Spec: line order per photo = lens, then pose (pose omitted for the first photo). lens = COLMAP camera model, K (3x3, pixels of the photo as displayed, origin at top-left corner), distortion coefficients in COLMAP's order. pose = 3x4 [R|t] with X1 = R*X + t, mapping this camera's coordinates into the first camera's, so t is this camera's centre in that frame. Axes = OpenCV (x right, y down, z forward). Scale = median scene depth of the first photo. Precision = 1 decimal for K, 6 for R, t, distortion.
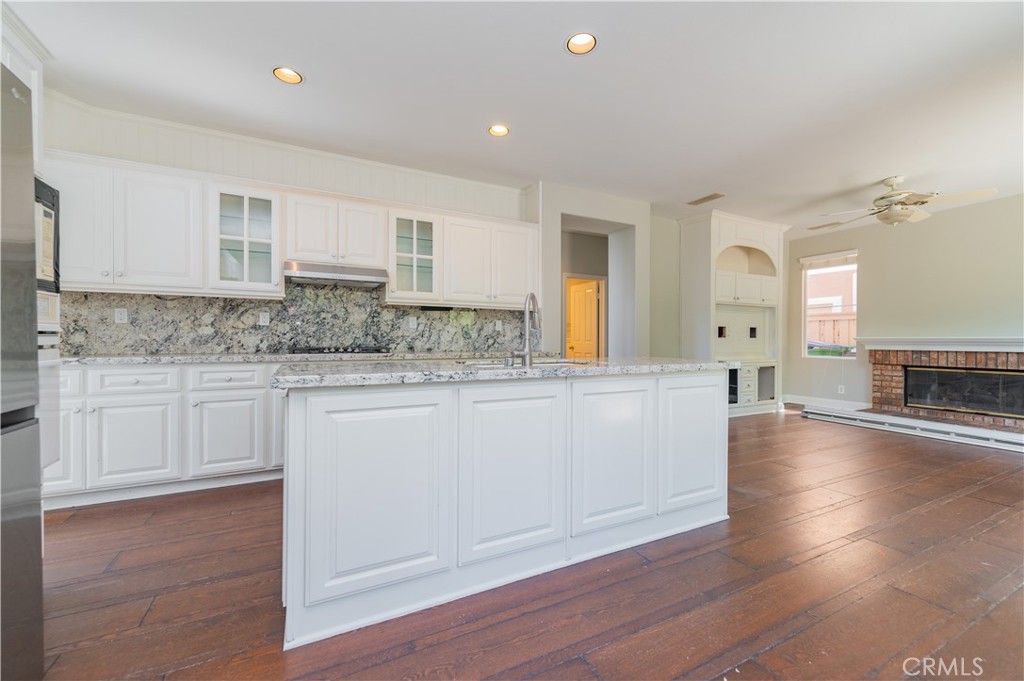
lens RADIAL K [[404.1, 0, 497.7], [0, 404.1, 341.6], [0, 0, 1]] dist [0.019756, -0.005835]
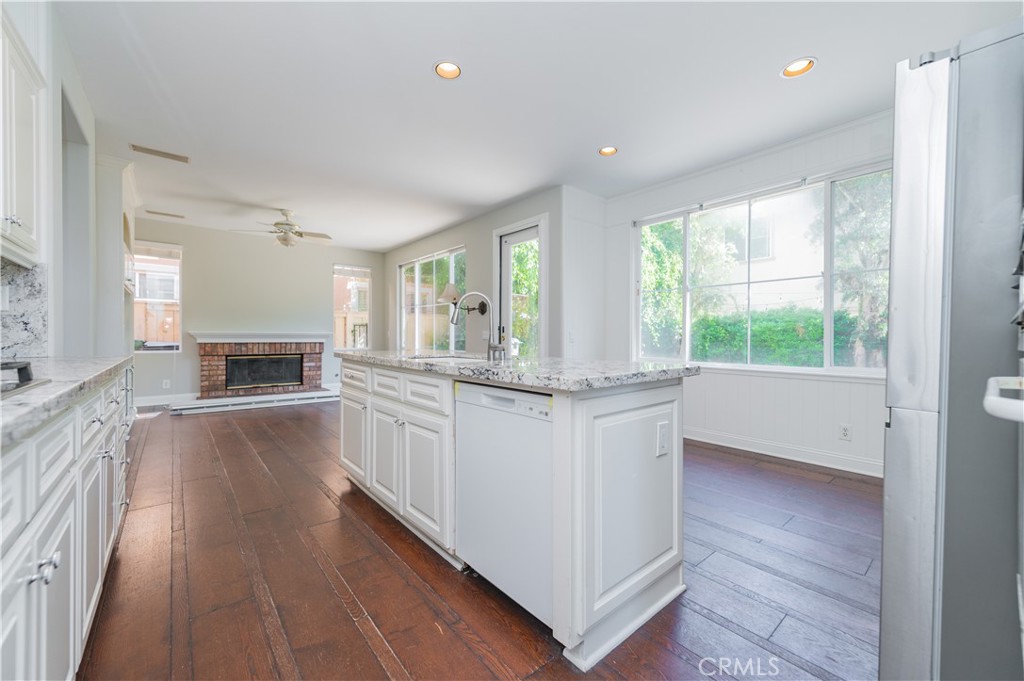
lens RADIAL K [[404.1, 0, 517.5], [0, 404.1, 338.1], [0, 0, 1]] dist [0.019756, -0.005835]
pose [[-0.263146, -0.007217, 0.964729, -0.410886], [0.000378, 0.999971, 0.007584, -0.001405], [-0.964756, 0.002360, -0.263136, 0.538805]]
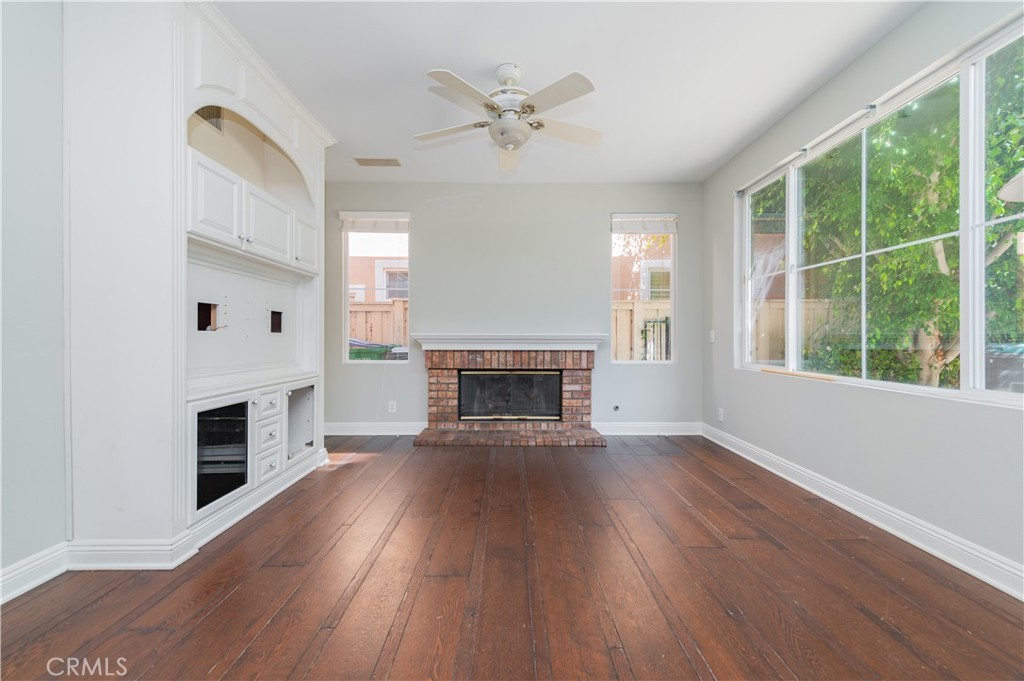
lens RADIAL K [[404.1, 0, 510.9], [0, 404.1, 338.1], [0, 0, 1]] dist [0.019756, -0.005835]
pose [[0.420904, -0.002253, 0.907102, 0.353752], [0.004162, 0.999991, 0.000553, -0.002325], [-0.907096, 0.003542, 0.420910, 0.631548]]
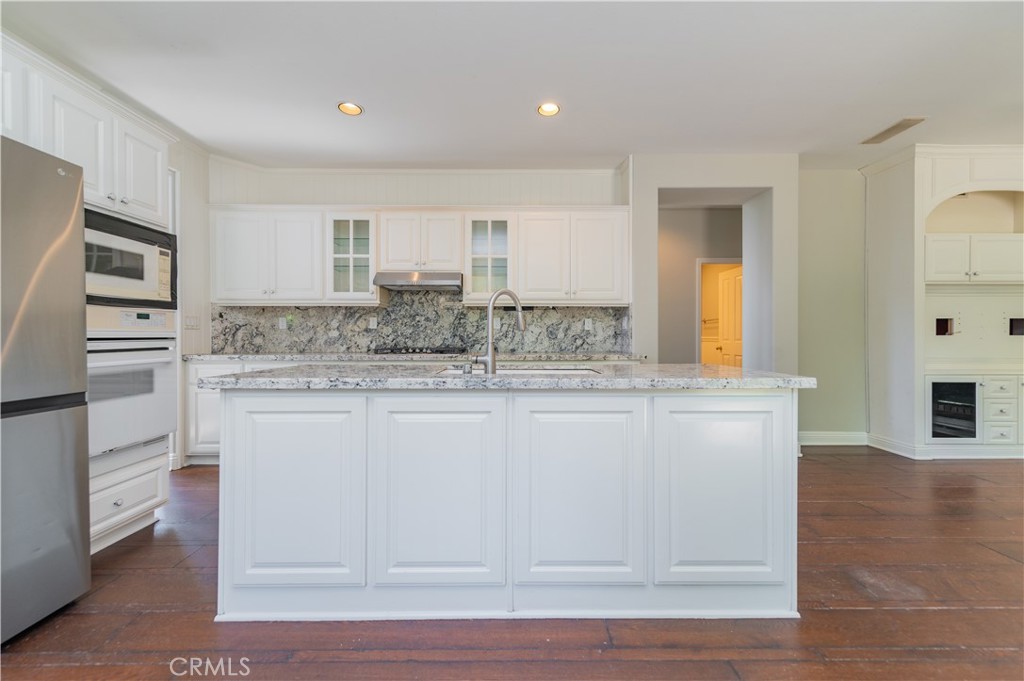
lens RADIAL K [[404.1, 0, 507.8], [0, 404.1, 337.0], [0, 0, 1]] dist [0.019756, -0.005835]
pose [[0.899680, -0.005362, -0.436517, 0.236082], [0.002755, 0.999974, -0.006604, -0.006163], [0.436541, 0.004739, 0.899672, 0.112014]]
